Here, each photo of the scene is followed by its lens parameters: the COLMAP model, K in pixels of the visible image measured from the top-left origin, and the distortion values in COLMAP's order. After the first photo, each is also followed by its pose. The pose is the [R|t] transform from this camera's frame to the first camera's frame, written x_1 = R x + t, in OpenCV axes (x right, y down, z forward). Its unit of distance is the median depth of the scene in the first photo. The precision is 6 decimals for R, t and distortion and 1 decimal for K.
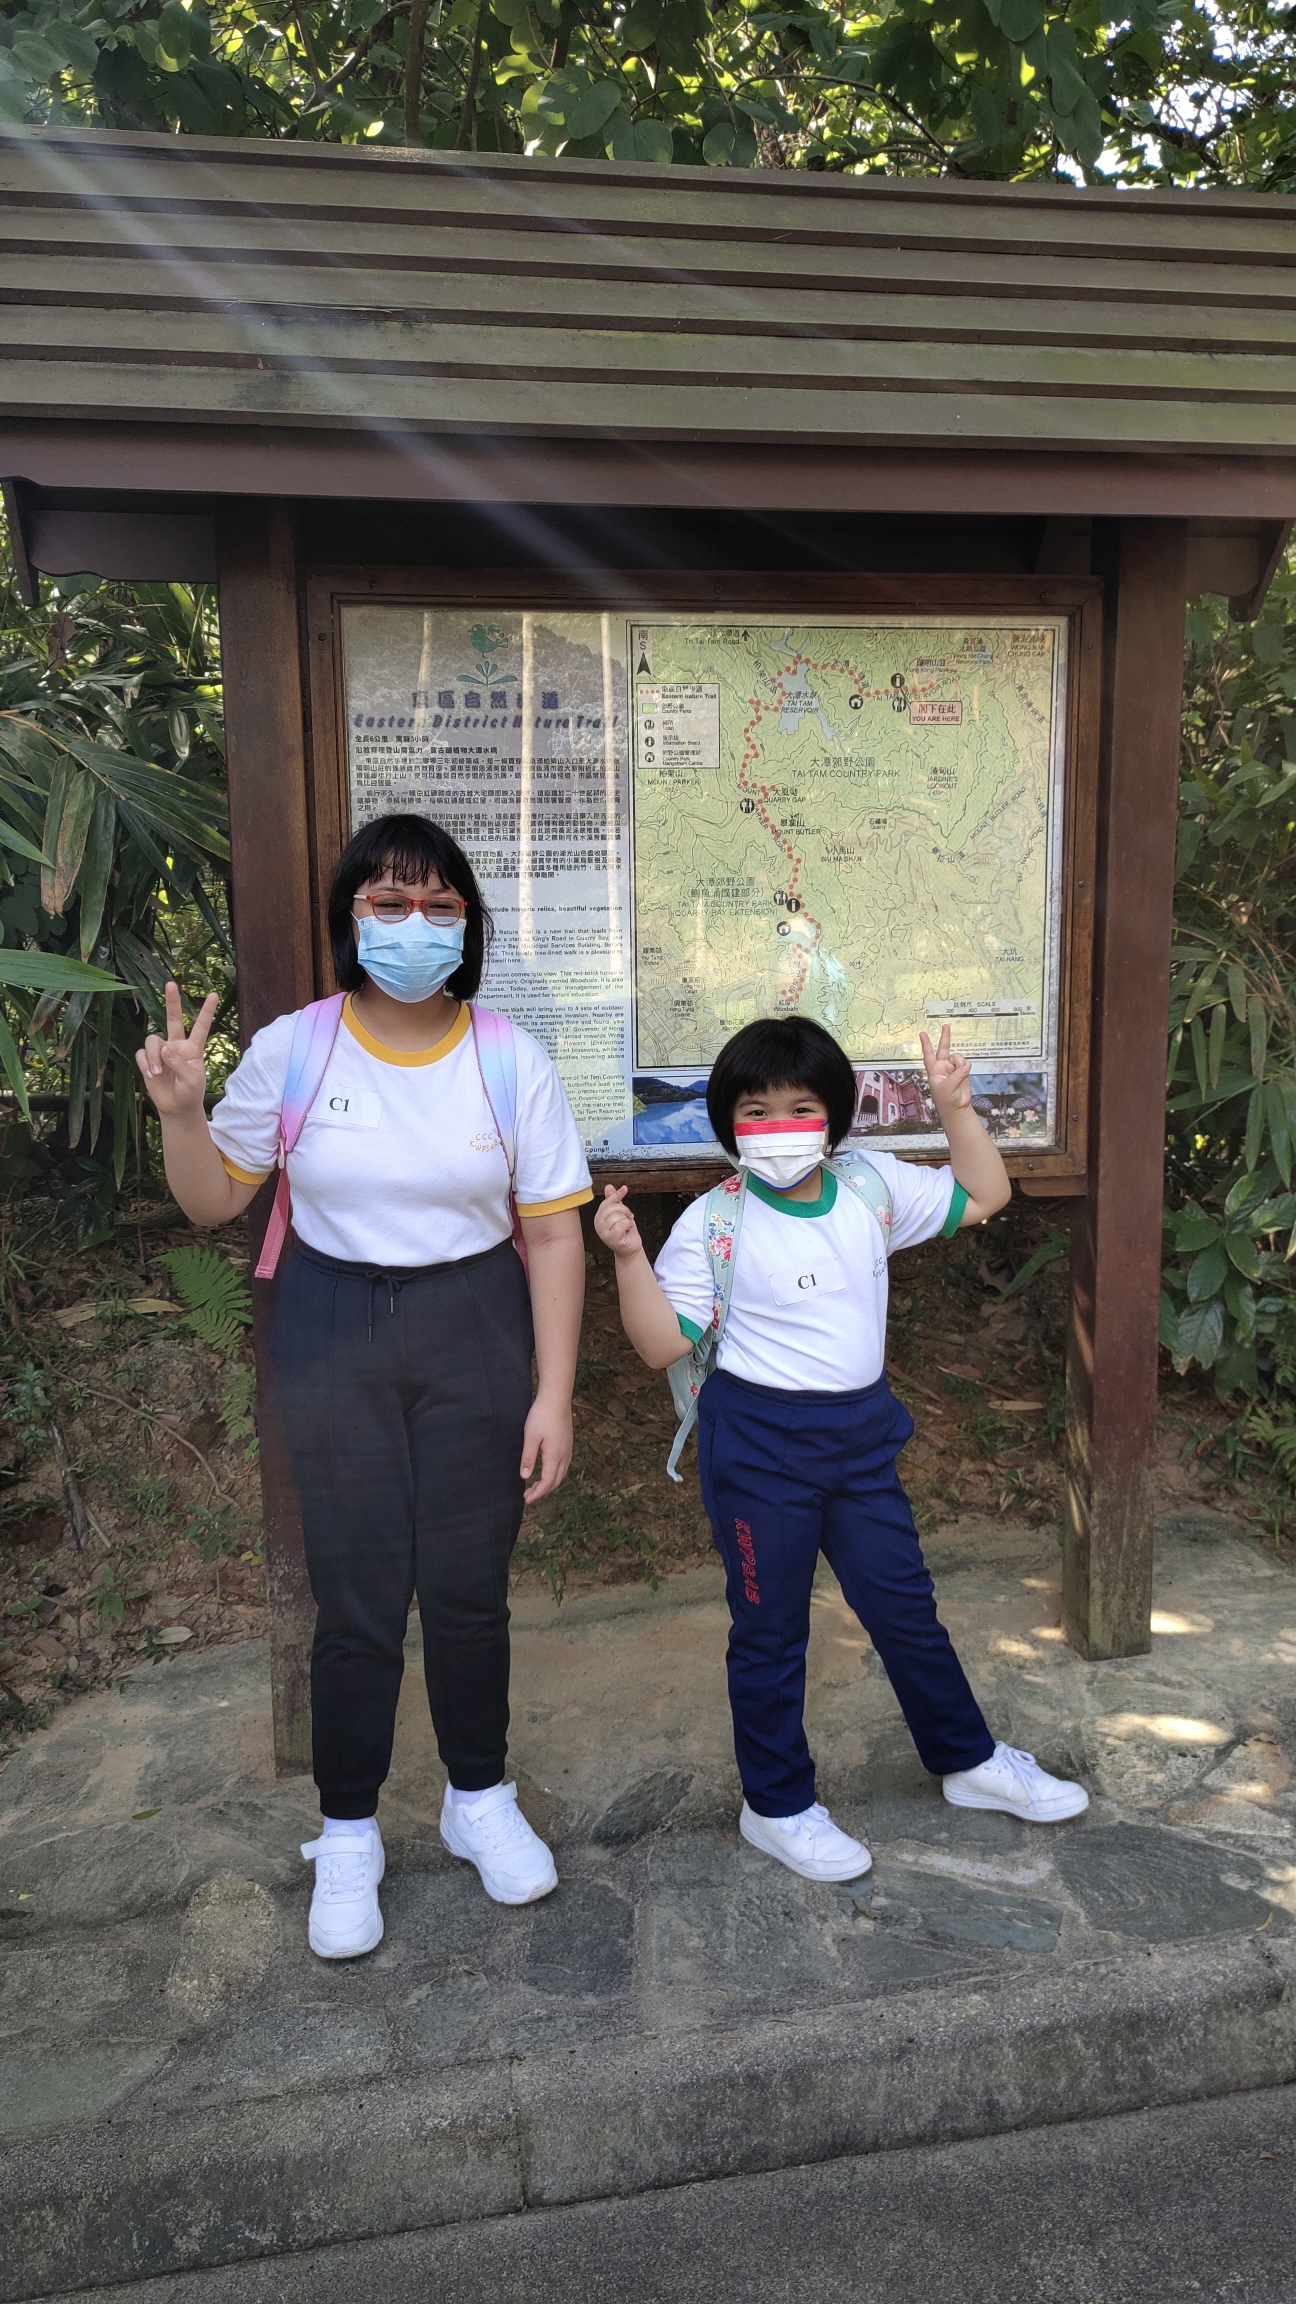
lens RADIAL K [[1785.7, 0, 650.8], [0, 1785.7, 1153.0], [0, 0, 1]] dist [0.068042, -0.073698]
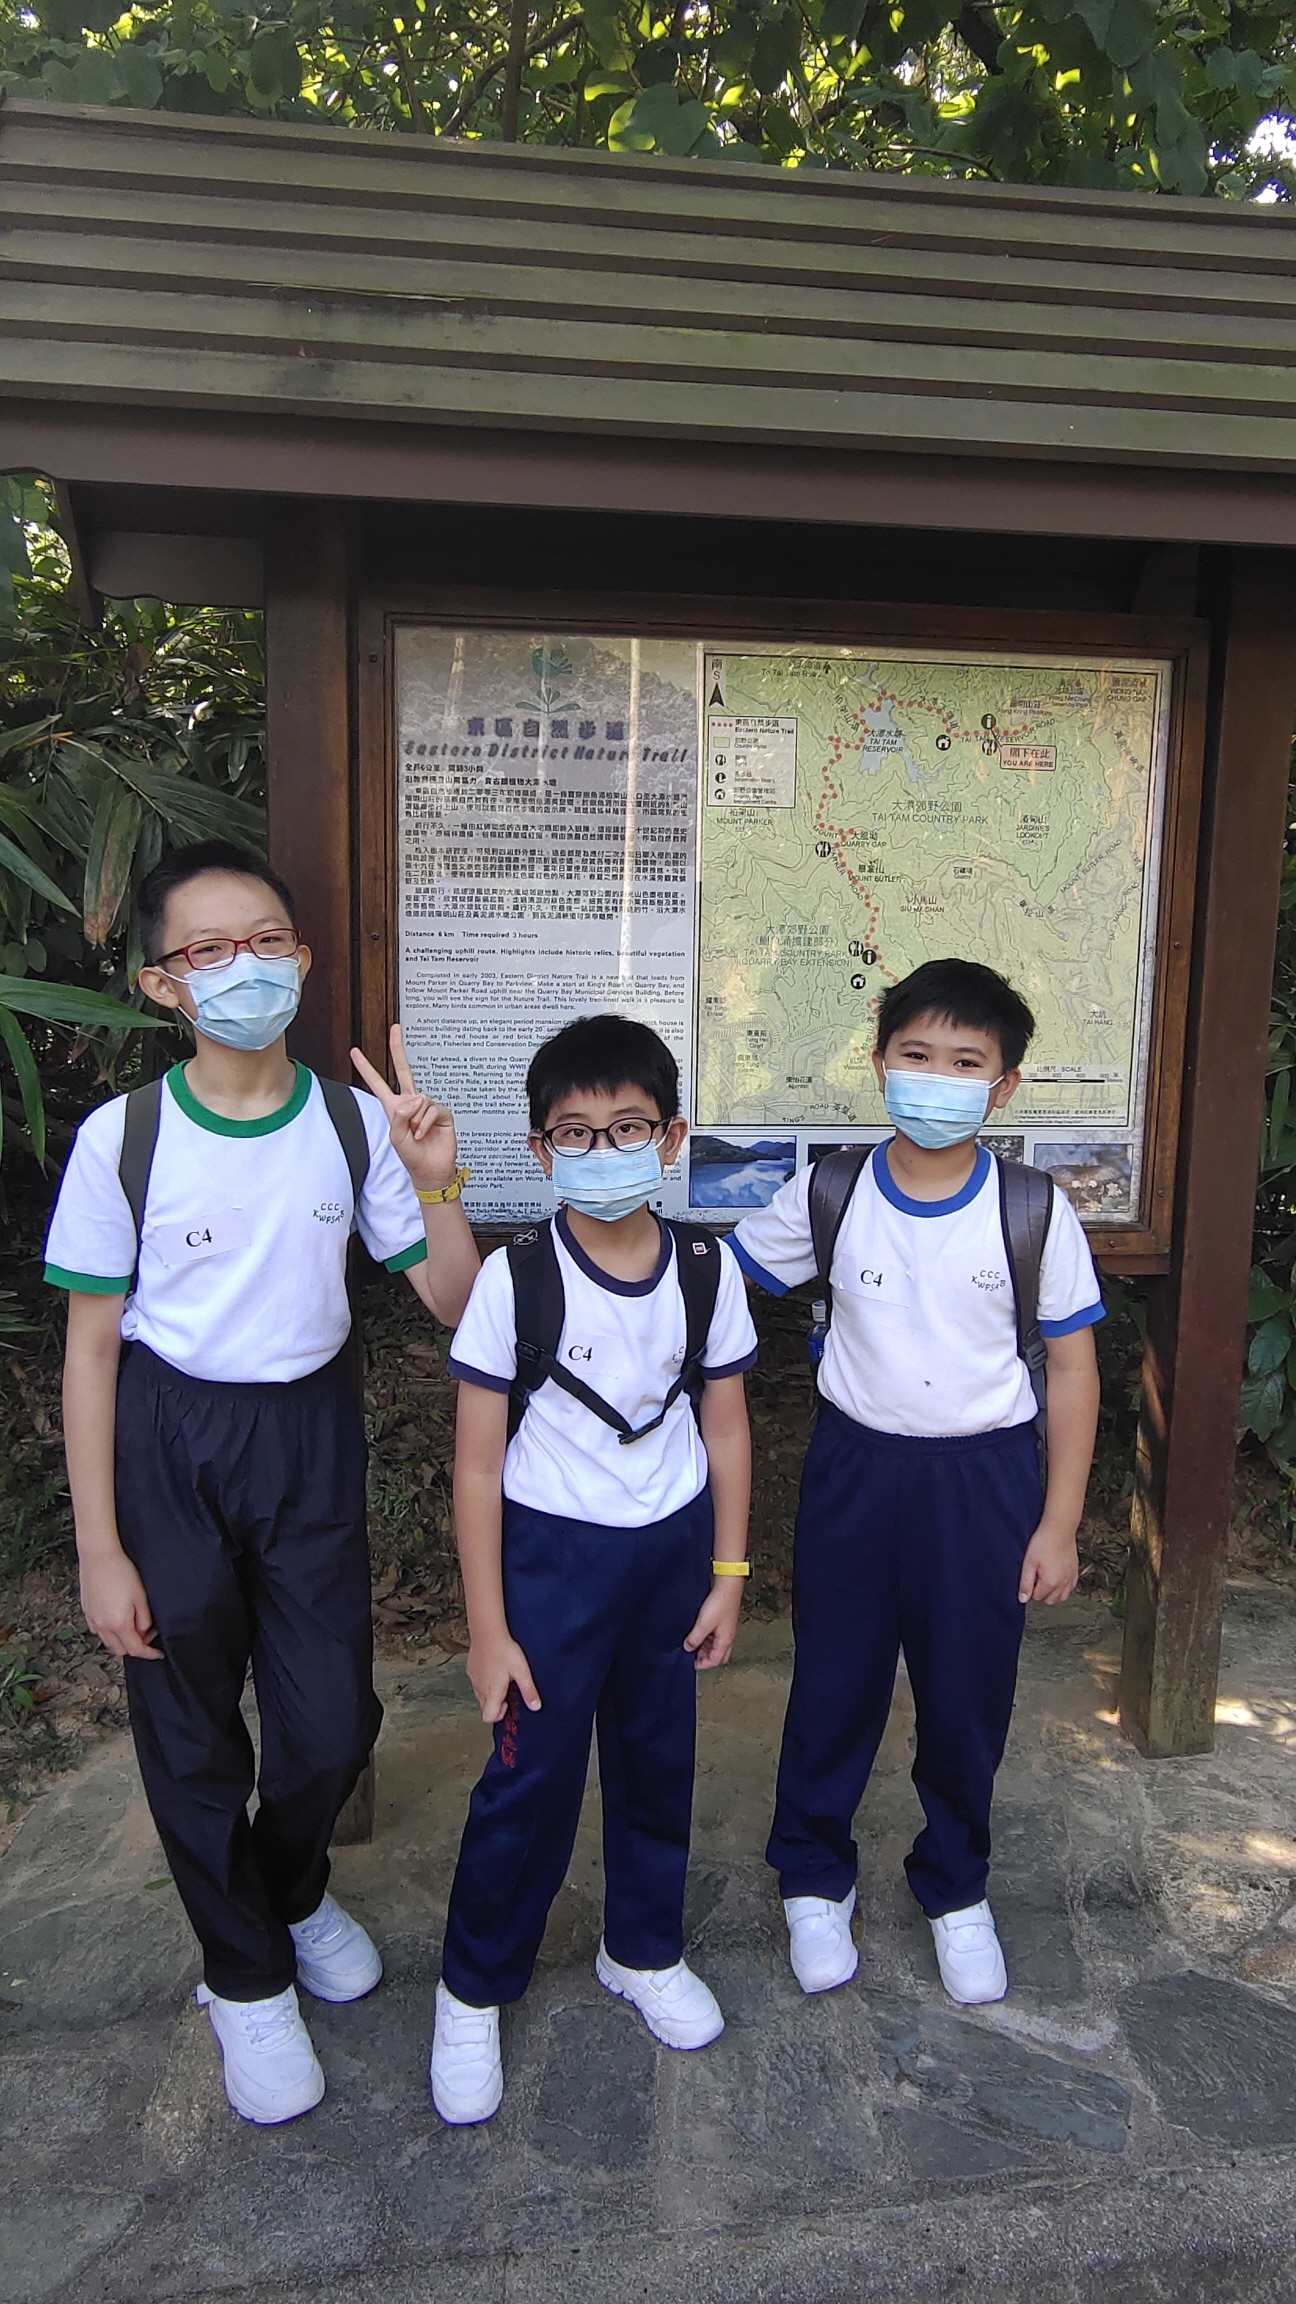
lens RADIAL K [[1562.2, 0, 659.9], [0, 1562.2, 1164.0], [0, 0, 1]] dist [-0.057456, 0.076673]
pose [[0.998588, 0.035104, -0.039871, 0.007613], [-0.034971, 0.999380, 0.004021, -0.032558], [0.039988, -0.002621, 0.999197, 0.199002]]
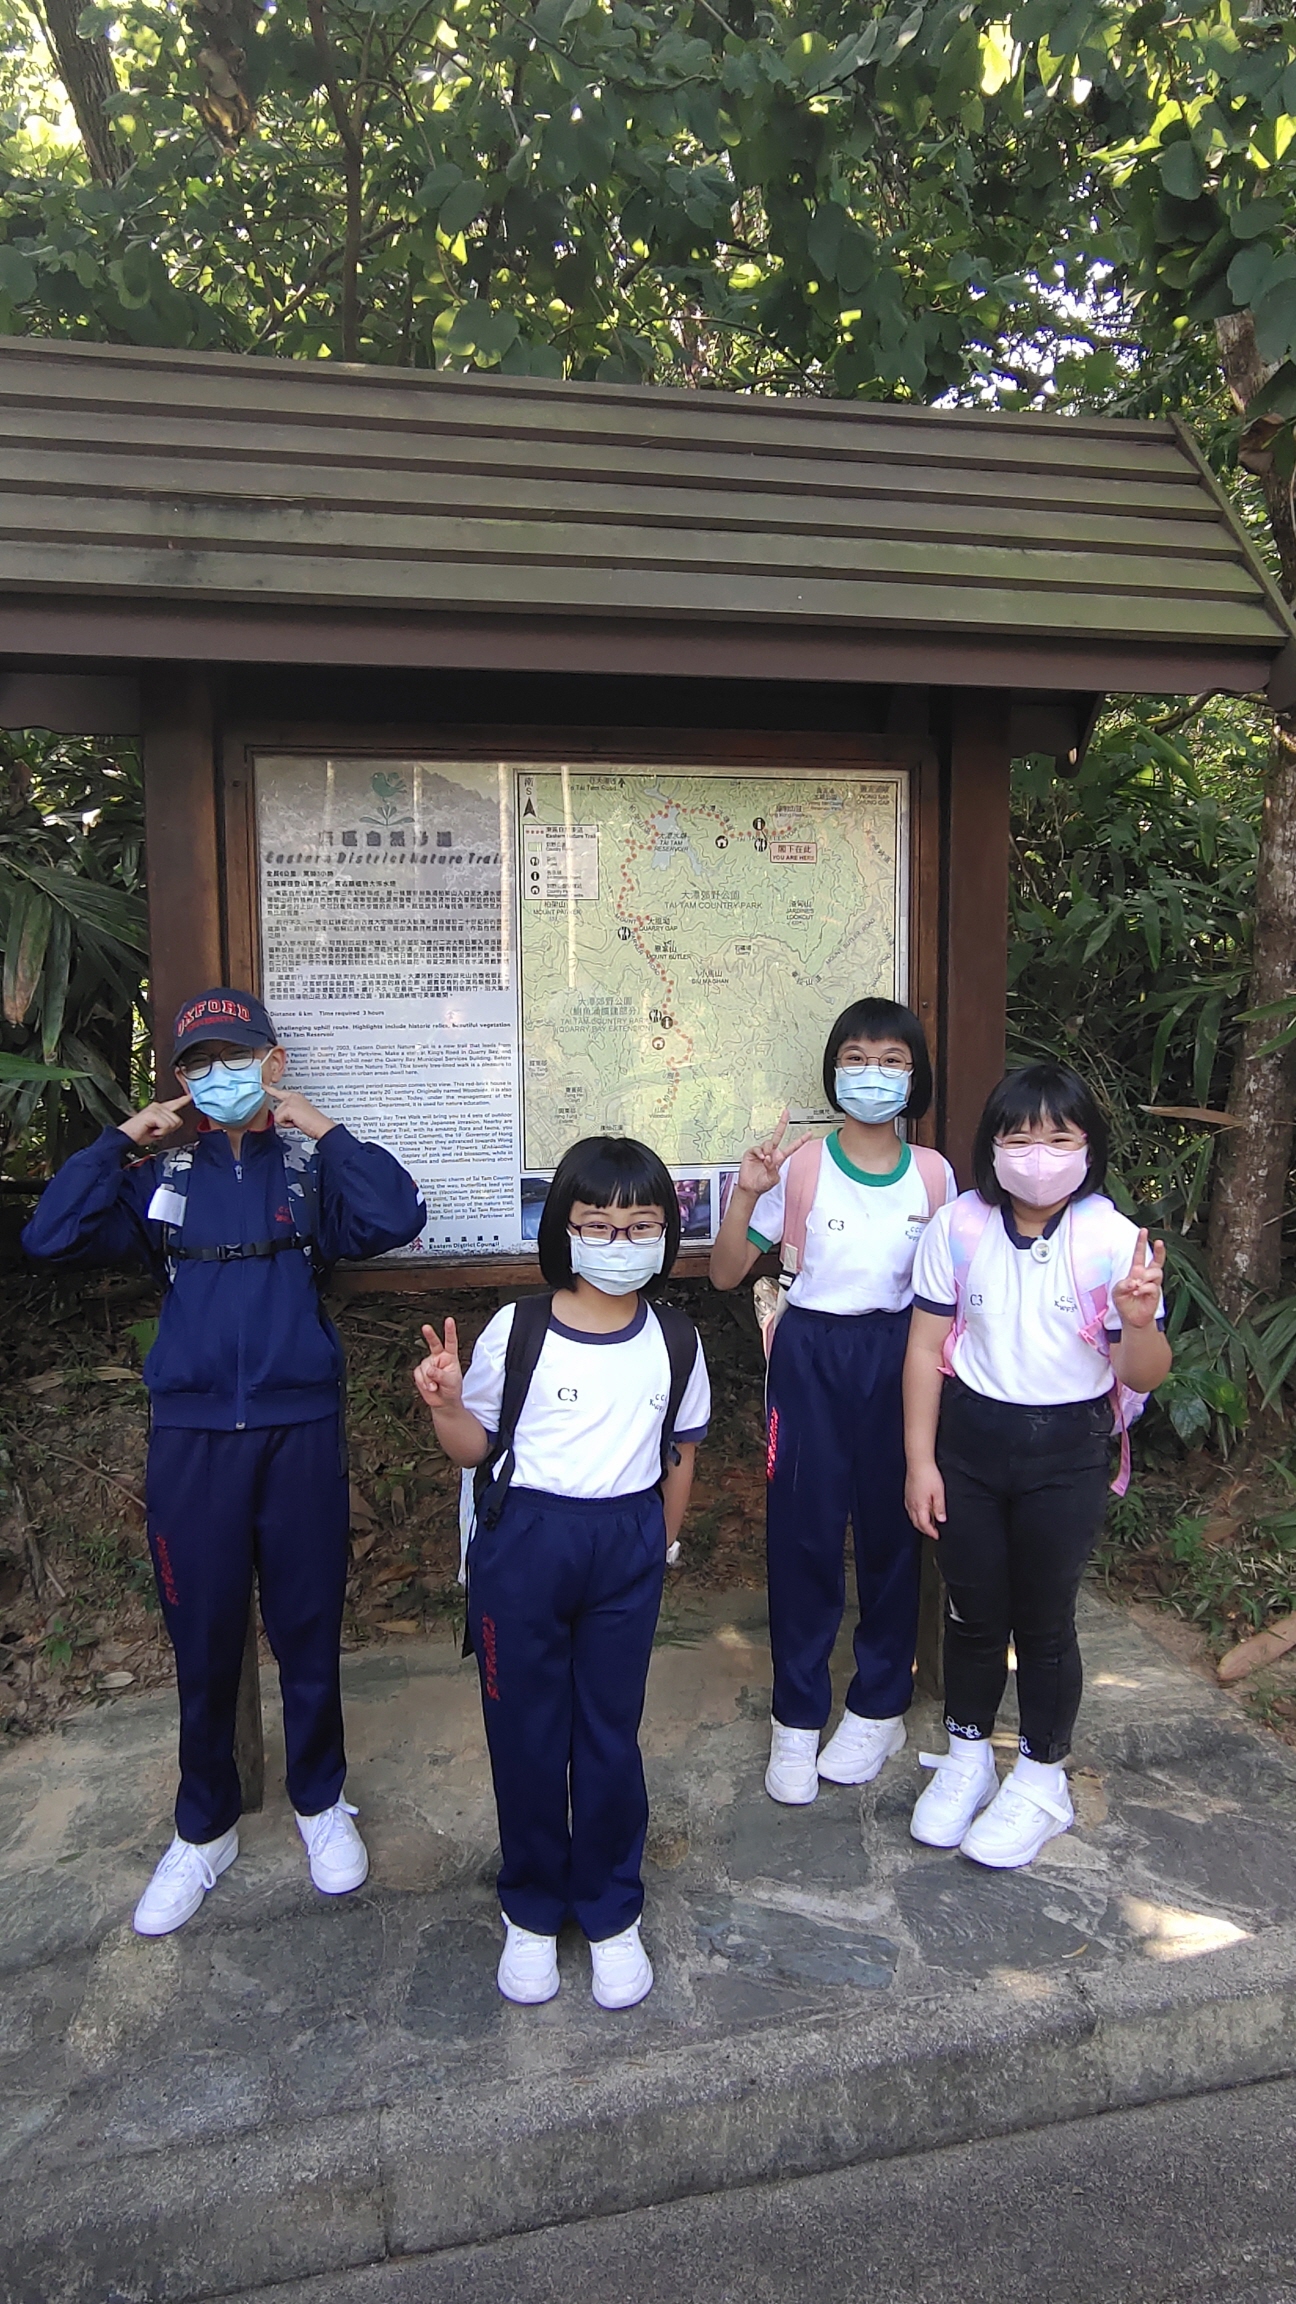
lens RADIAL K [[1544.2, 0, 656.2], [0, 1544.2, 1158.2], [0, 0, 1]] dist [-0.064754, 0.116151]
pose [[0.999432, -0.000017, 0.033702, 0.044293], [0.001305, 0.999270, -0.038188, -0.019686], [-0.033677, 0.038211, 0.998702, 0.055195]]
